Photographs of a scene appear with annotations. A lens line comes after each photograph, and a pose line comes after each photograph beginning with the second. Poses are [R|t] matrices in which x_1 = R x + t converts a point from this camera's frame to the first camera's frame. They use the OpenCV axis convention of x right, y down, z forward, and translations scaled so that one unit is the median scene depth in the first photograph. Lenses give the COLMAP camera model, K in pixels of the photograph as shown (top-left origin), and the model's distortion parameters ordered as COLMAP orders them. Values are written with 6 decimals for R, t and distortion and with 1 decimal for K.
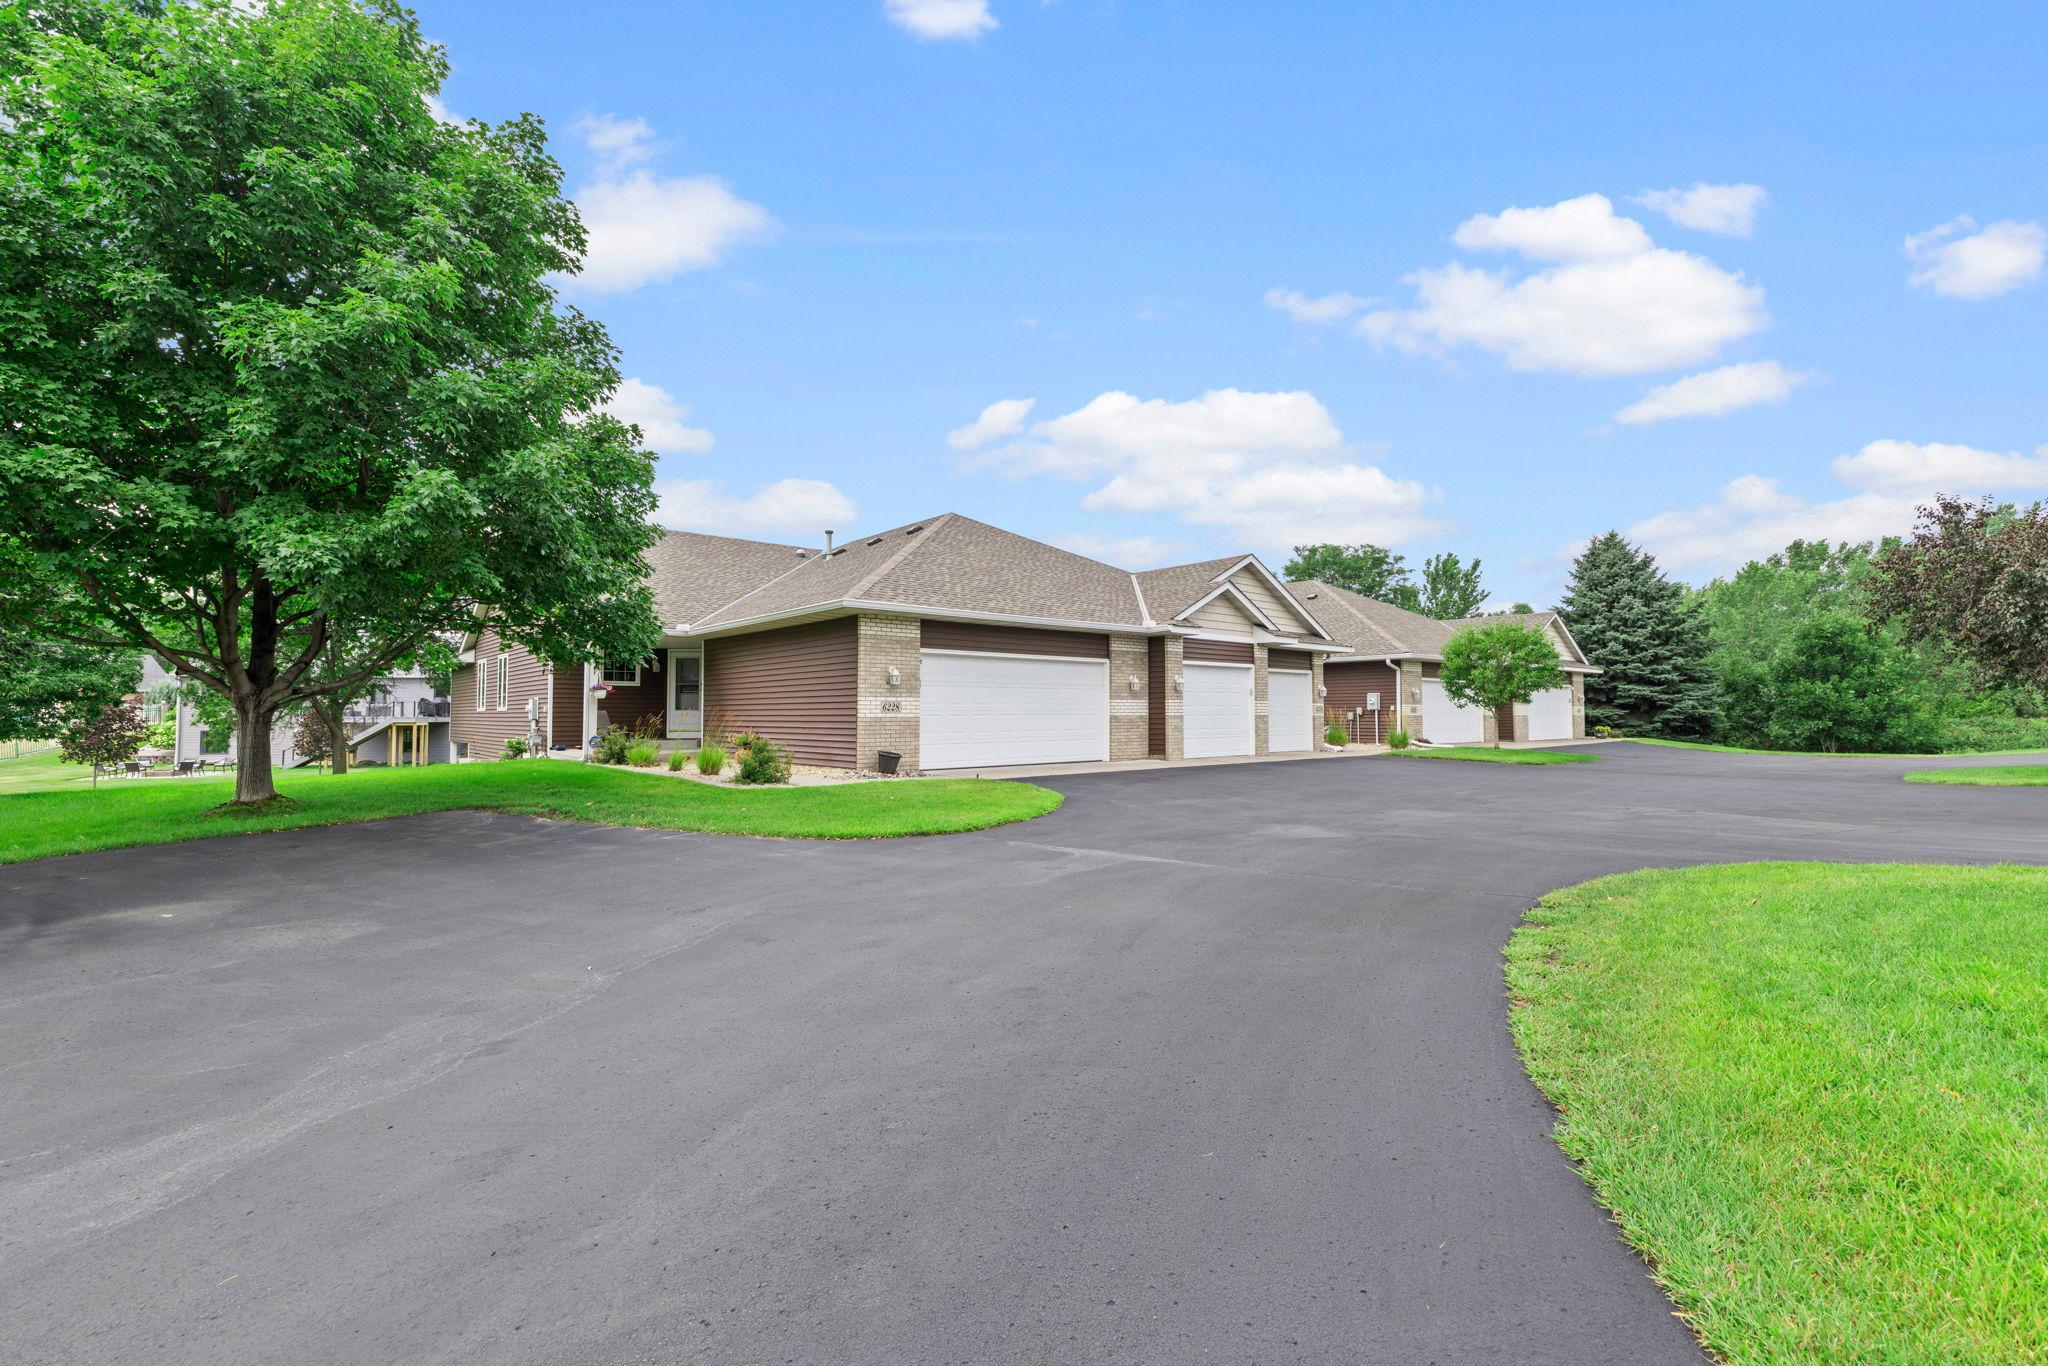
lens RADIAL K [[877.4, 0, 1024.0], [0, 877.4, 683.0], [0, 0, 1]] dist [0.000264, 0.000029]
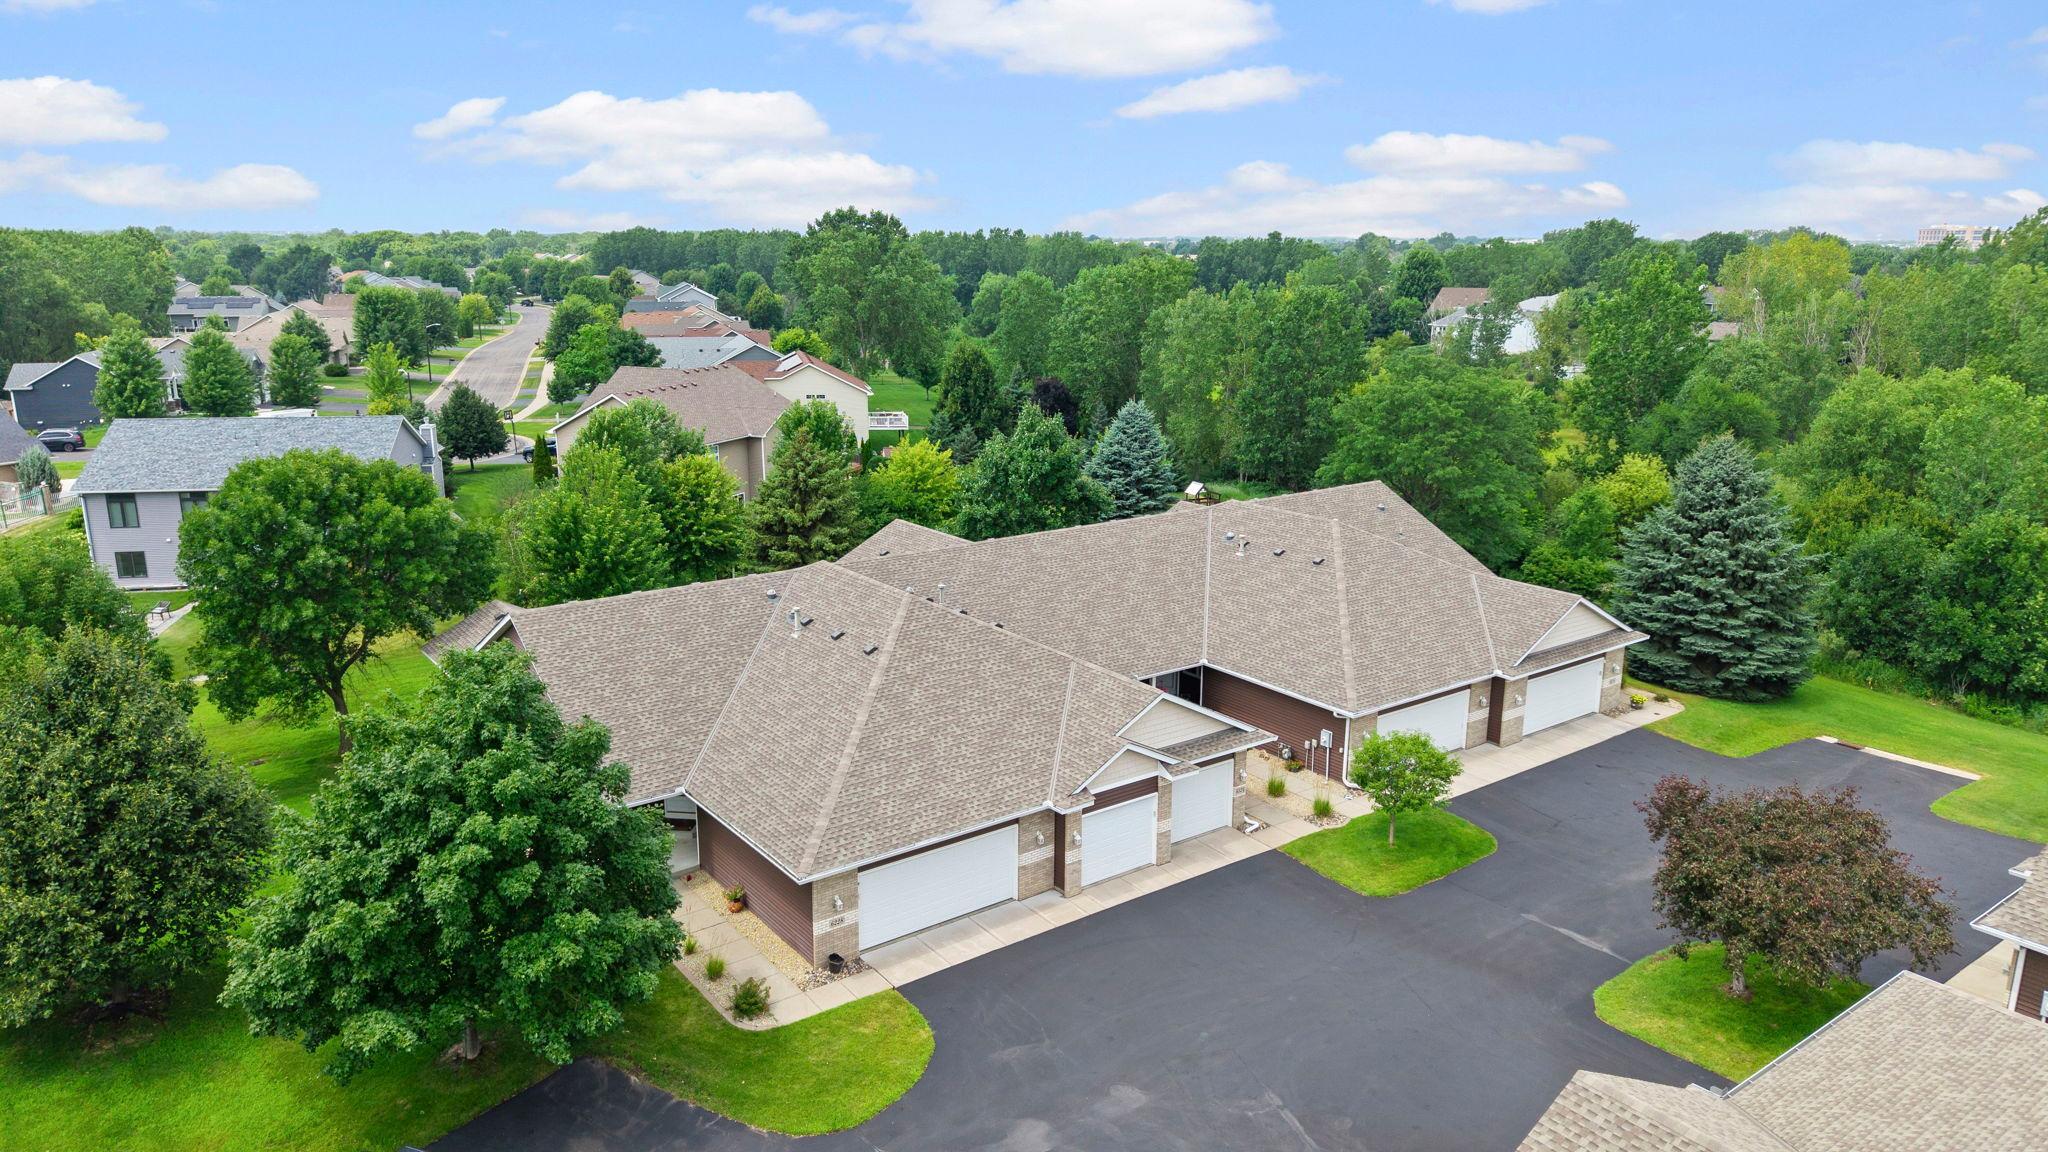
lens RADIAL K [[1367.5, 0, 1024.0], [0, 1367.5, 576.0], [0, 0, 1]] dist [0.065874, -0.082911]
pose [[0.996808, 0.021135, -0.076987, 0.242830], [0.000844, 0.961479, 0.274876, -0.881975], [0.079831, -0.274063, 0.958393, -0.748713]]
